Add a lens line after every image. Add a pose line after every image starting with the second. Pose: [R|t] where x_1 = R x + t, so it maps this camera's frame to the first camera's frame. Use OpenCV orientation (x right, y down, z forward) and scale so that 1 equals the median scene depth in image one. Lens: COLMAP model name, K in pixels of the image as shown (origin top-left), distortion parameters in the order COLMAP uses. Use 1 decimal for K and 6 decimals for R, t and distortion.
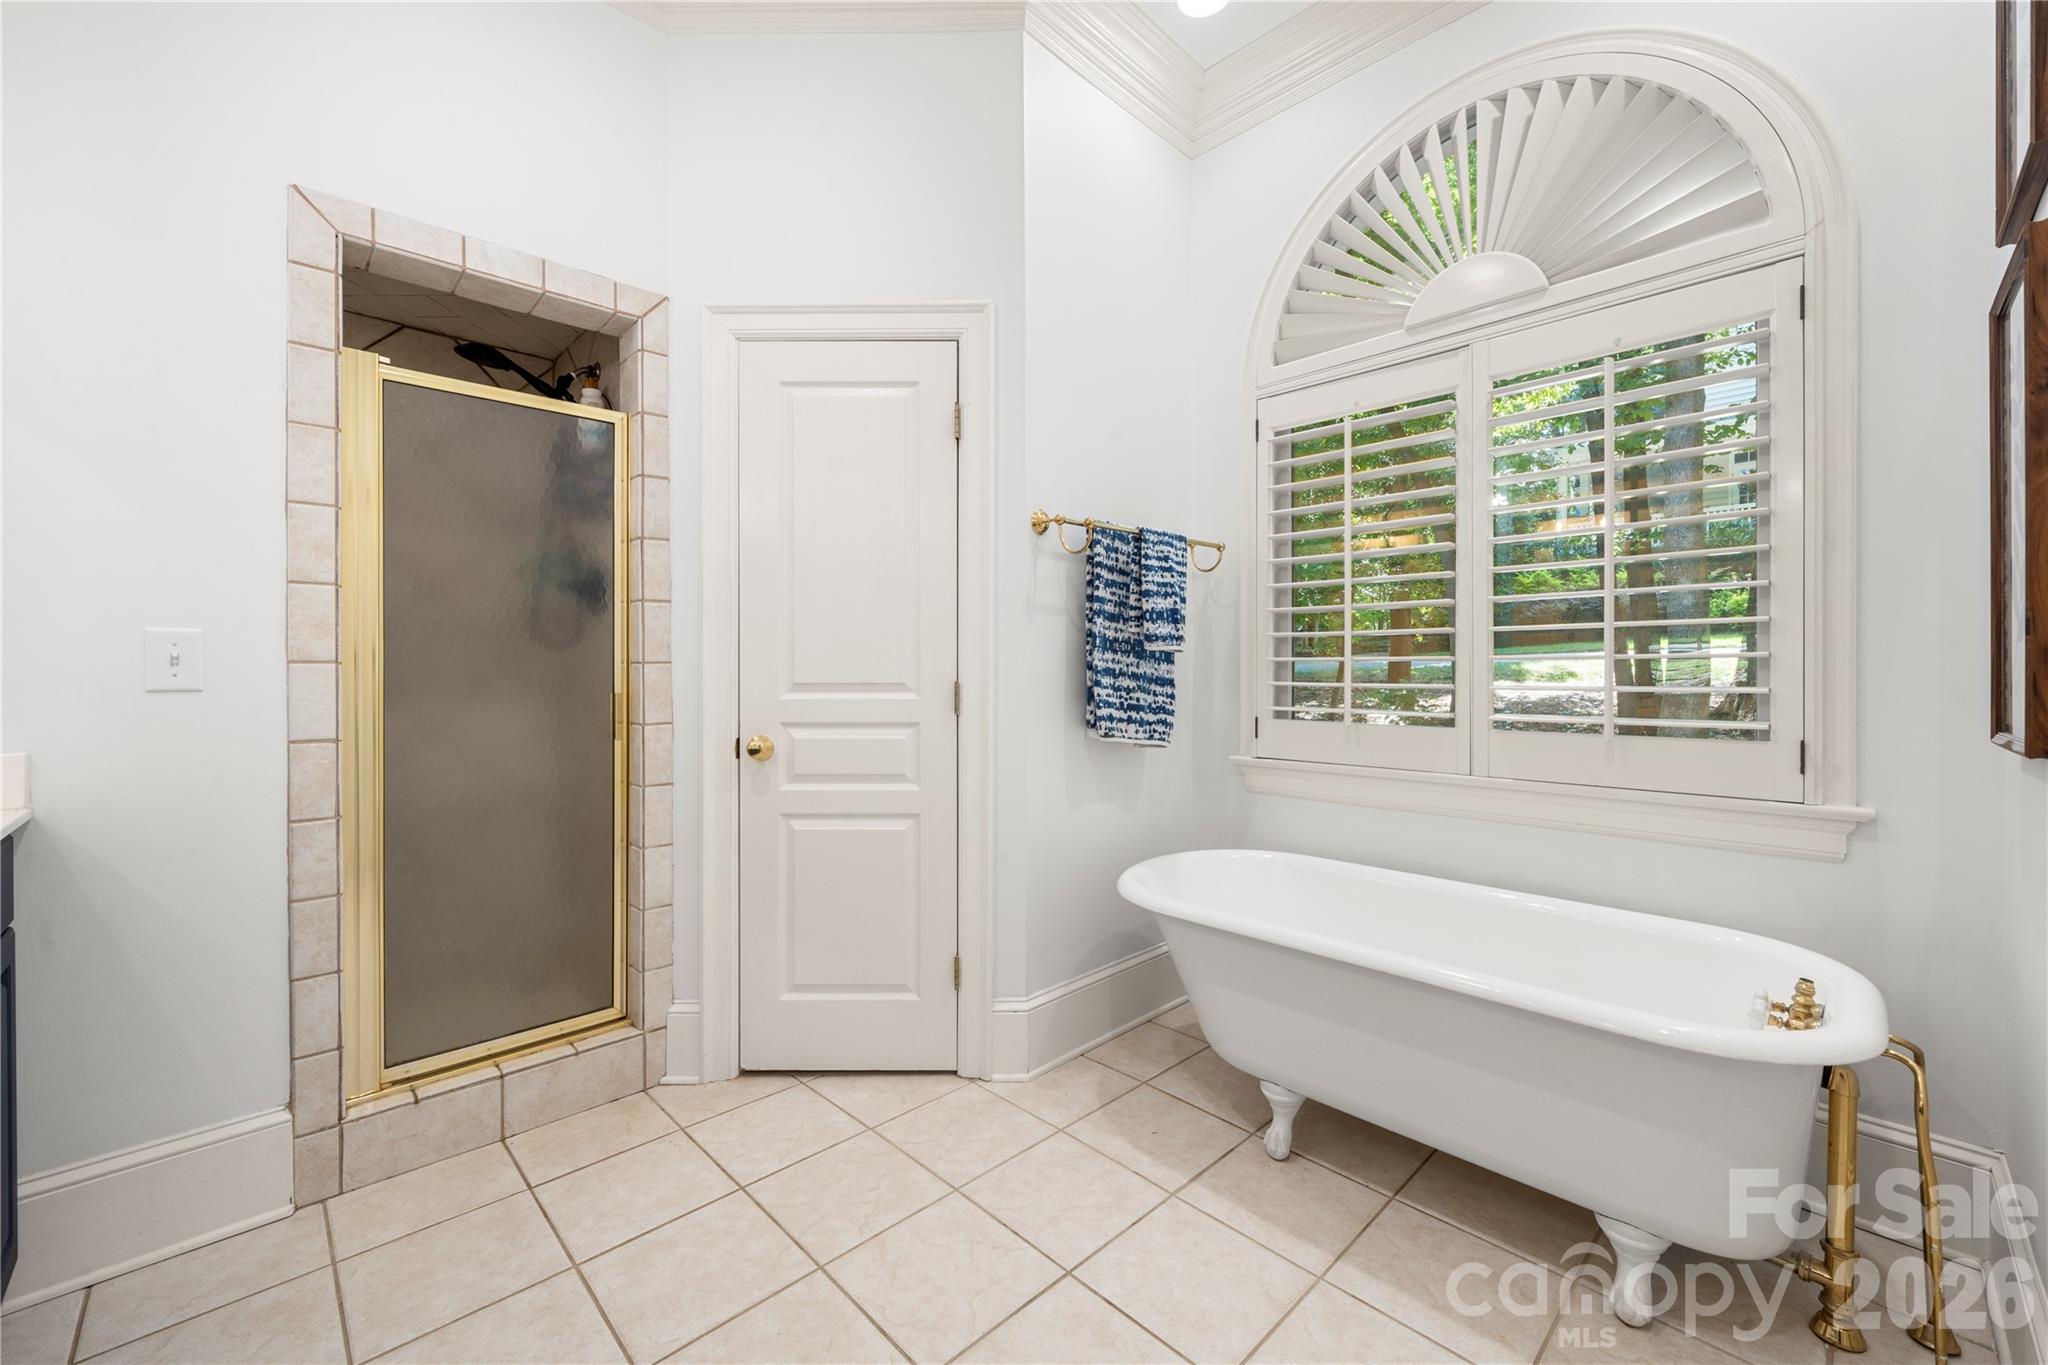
lens RADIAL K [[805.3, 0, 1015.1], [0, 805.3, 676.5], [0, 0, 1]] dist [-0.001336, -0.000186]
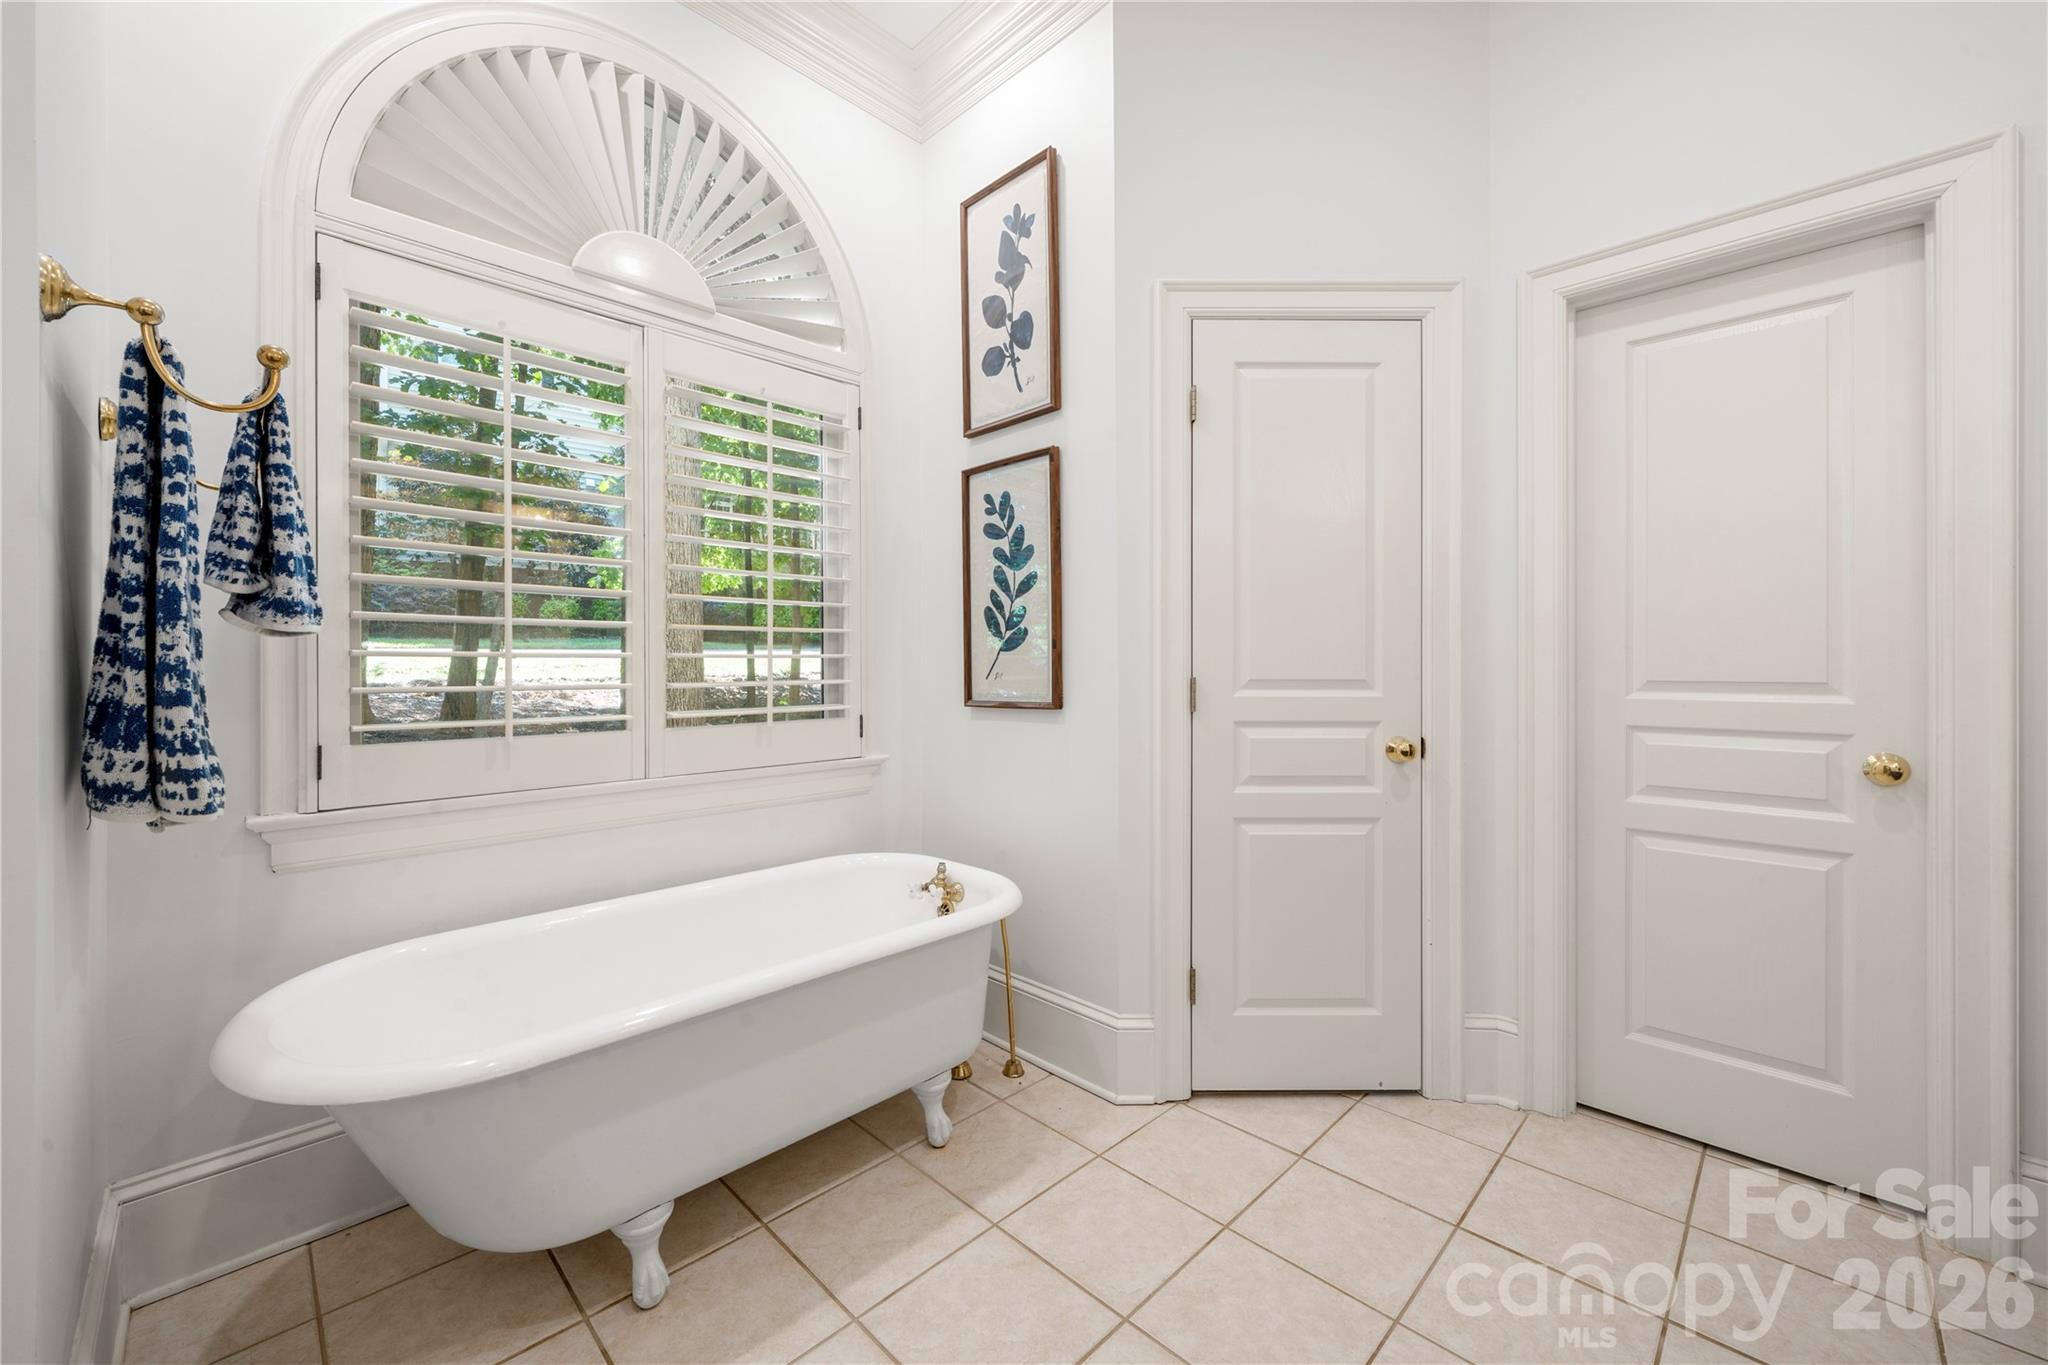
lens RADIAL K [[805.3, 0, 1022.2], [0, 805.3, 663.2], [0, 0, 1]] dist [-0.001336, -0.000186]
pose [[-0.019454, 0.004033, 0.999803, -0.444775], [0.009875, 0.999944, -0.003842, -0.005923], [-0.999762, 0.009798, -0.019493, 0.648447]]
